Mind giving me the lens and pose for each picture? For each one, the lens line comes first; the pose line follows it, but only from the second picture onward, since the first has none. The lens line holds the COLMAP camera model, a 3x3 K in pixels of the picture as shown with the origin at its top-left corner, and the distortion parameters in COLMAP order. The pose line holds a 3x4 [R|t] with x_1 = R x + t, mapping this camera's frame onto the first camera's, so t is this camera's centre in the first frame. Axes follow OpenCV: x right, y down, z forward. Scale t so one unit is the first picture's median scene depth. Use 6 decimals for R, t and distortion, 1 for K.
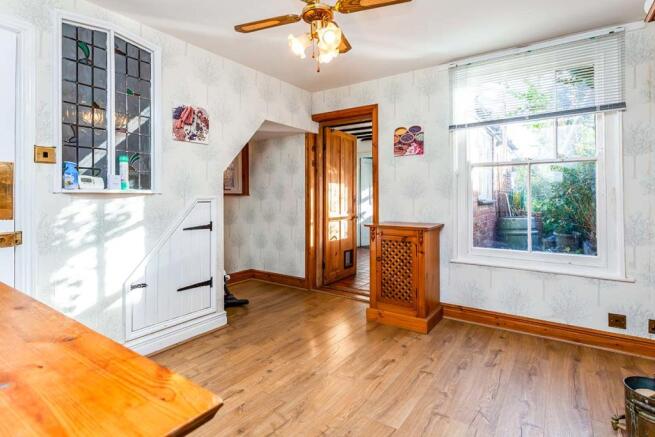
lens RADIAL K [[327.0, 0, 328.8], [0, 327.0, 195.1], [0, 0, 1]] dist [-0.001384, -0.000252]
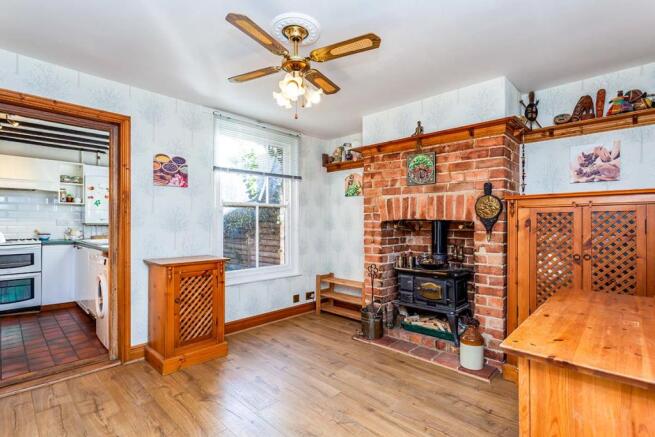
lens RADIAL K [[319.0, 0, 328.3], [0, 319.0, 223.8], [0, 0, 1]] dist [0.000985, 0.000051]
pose [[0.157590, 0.001445, 0.987503, -0.641116], [-0.006458, 0.999979, -0.000433, -0.017645], [-0.987483, -0.006309, 0.157597, 0.443222]]
